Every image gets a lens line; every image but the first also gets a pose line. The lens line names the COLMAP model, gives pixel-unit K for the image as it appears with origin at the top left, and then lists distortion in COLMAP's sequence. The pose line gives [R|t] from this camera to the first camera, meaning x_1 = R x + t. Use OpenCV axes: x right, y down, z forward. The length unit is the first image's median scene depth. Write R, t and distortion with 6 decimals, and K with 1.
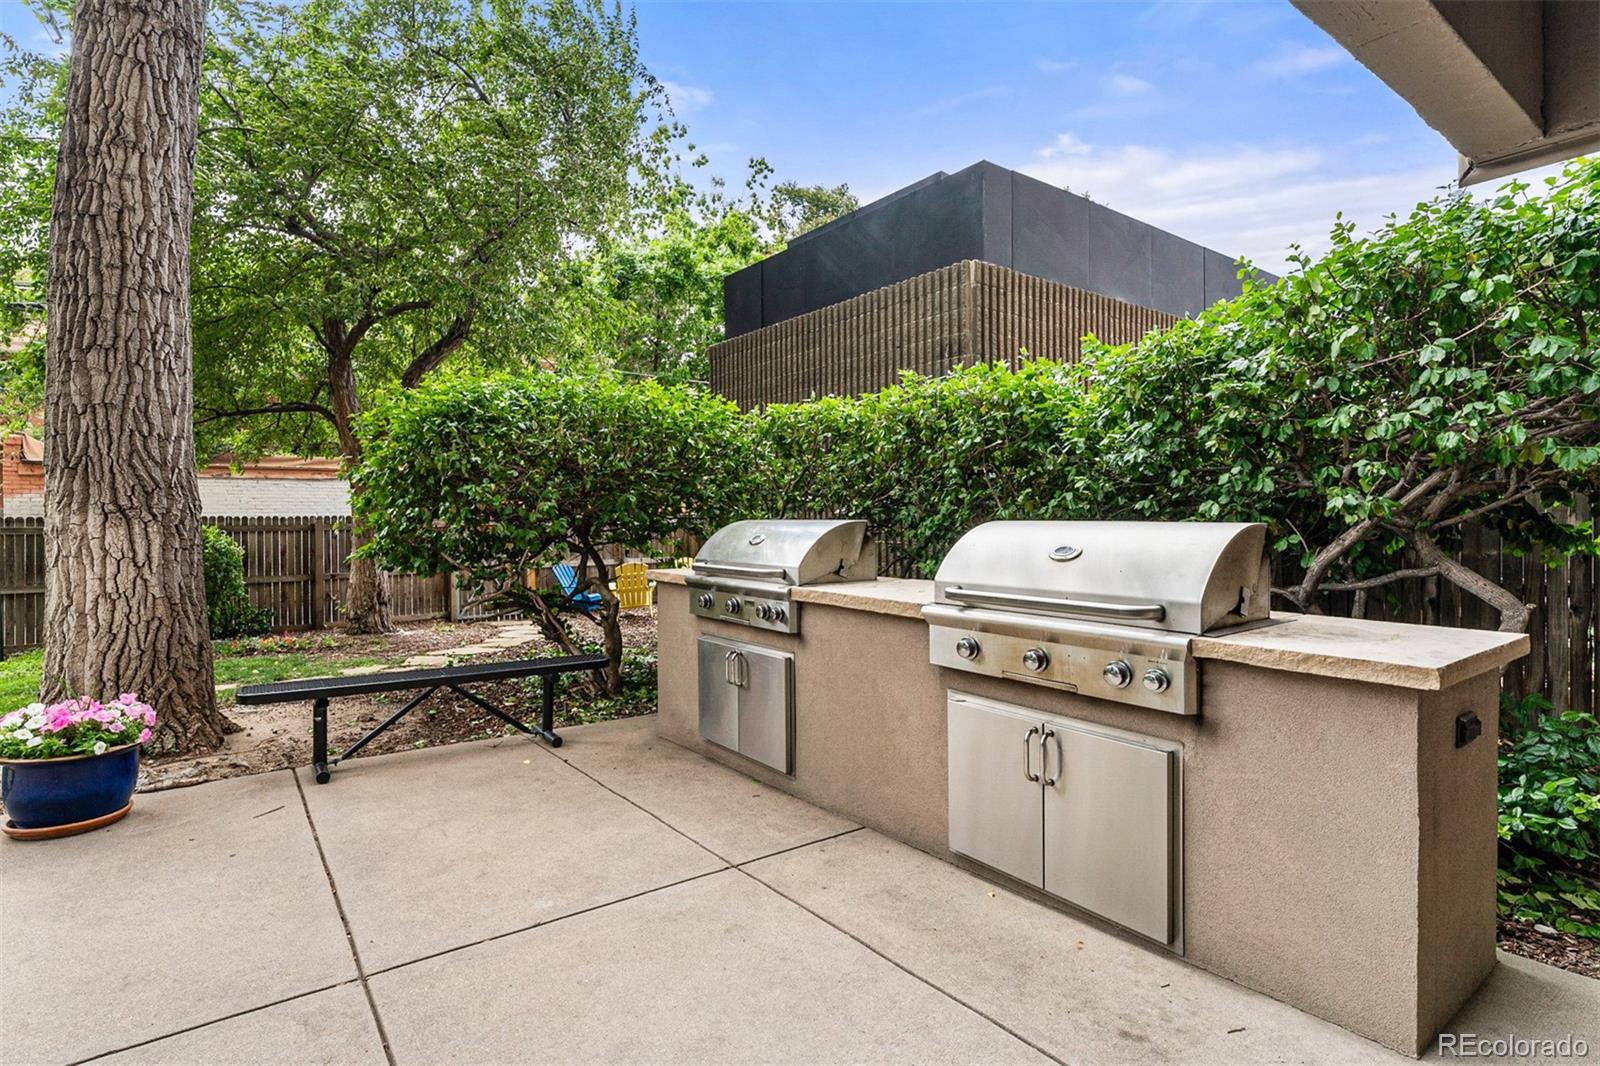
lens RADIAL K [[799.6, 0, 801.0], [0, 799.6, 517.8], [0, 0, 1]] dist [0.000744, 0.000010]
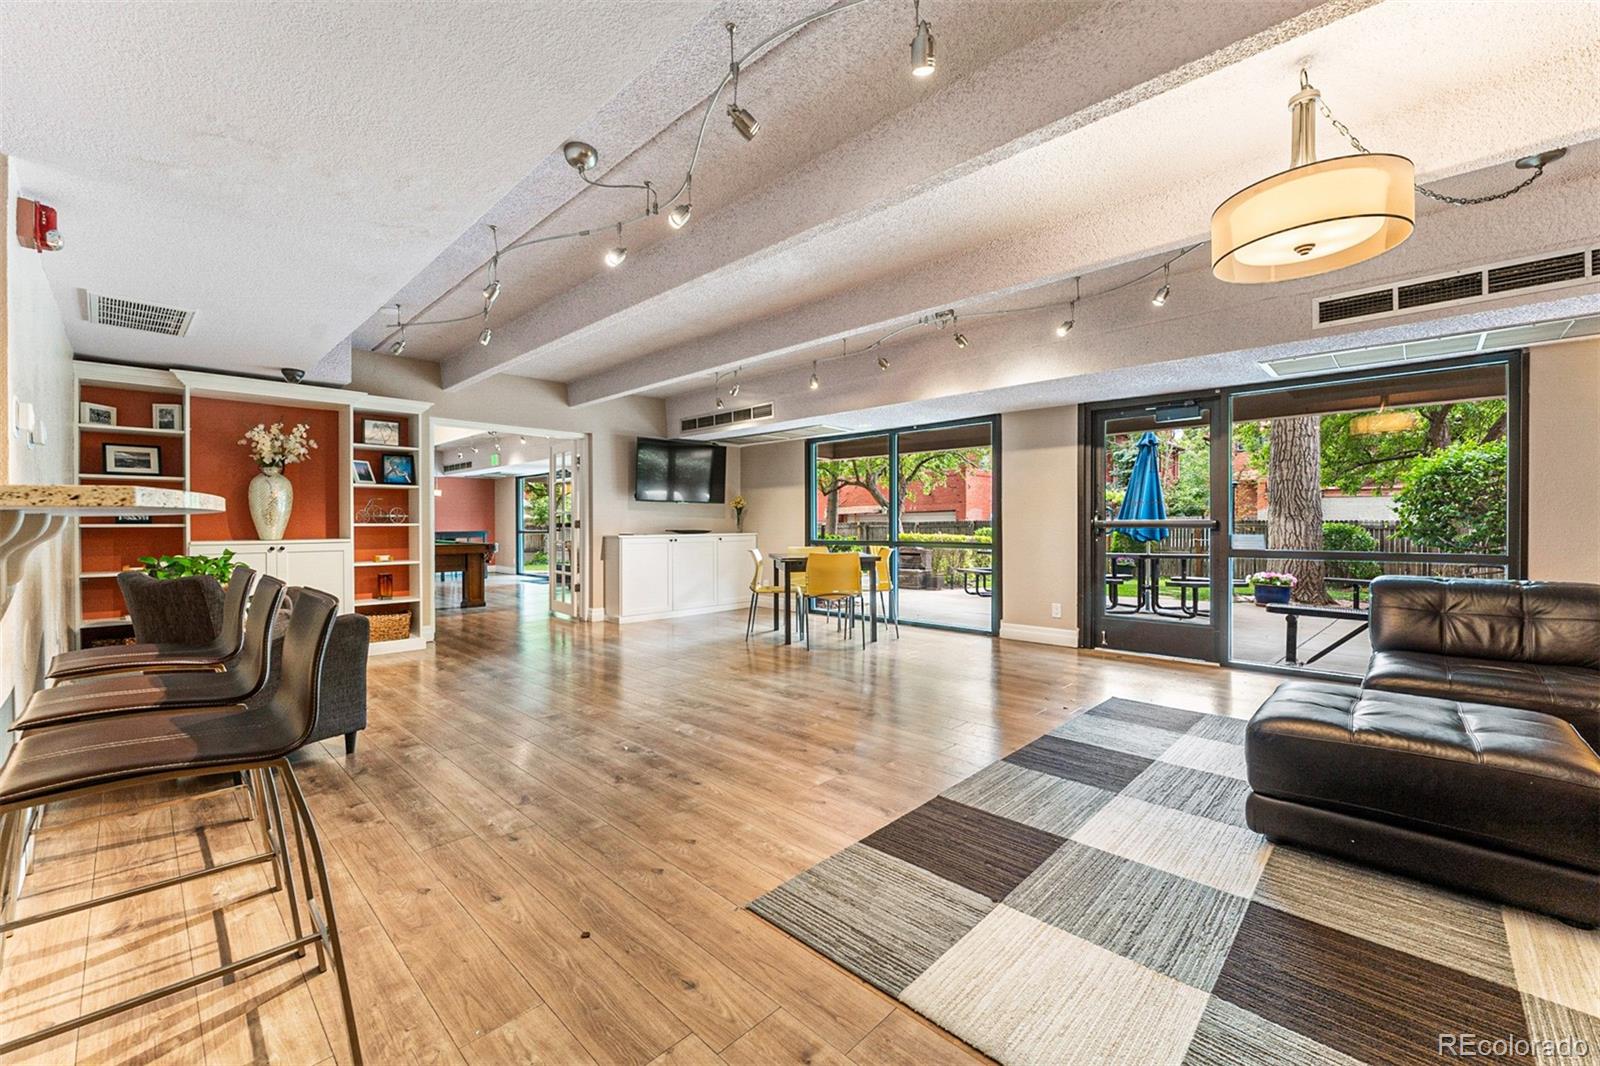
lens RADIAL K [[643.2, 0, 798.4], [0, 643.2, 529.9], [0, 0, 1]] dist [0.000484, 0.000068]
pose [[0.164075, 0.012336, -0.986371, 1.106291], [-0.003488, 0.999923, 0.011926, 0.017779], [0.986442, 0.001484, 0.164105, -1.093974]]
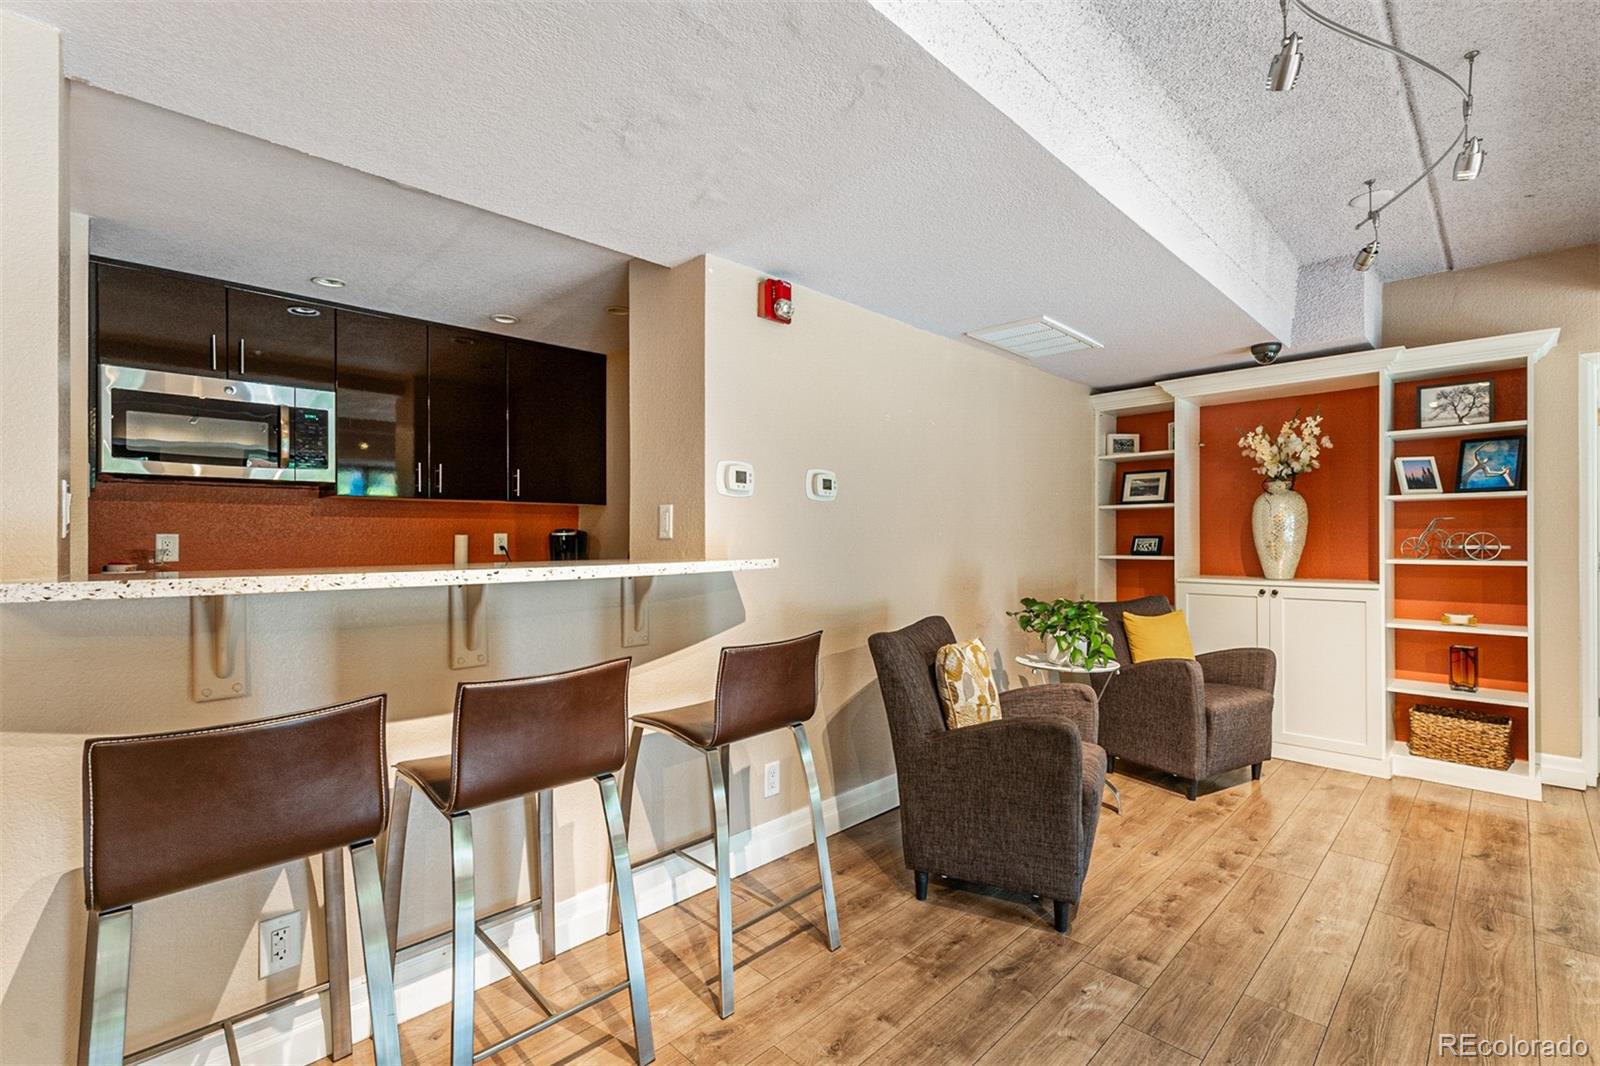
lens RADIAL K [[714.9, 0, 800.0], [0, 714.9, 533.0], [0, 0, 1]] dist [-0.001606, 0.000060]
pose [[-0.989877, 0.003151, -0.141892, 0.629794], [0.003266, 0.999994, -0.000582, -0.007581], [0.141889, -0.001039, -0.989882, -0.995549]]
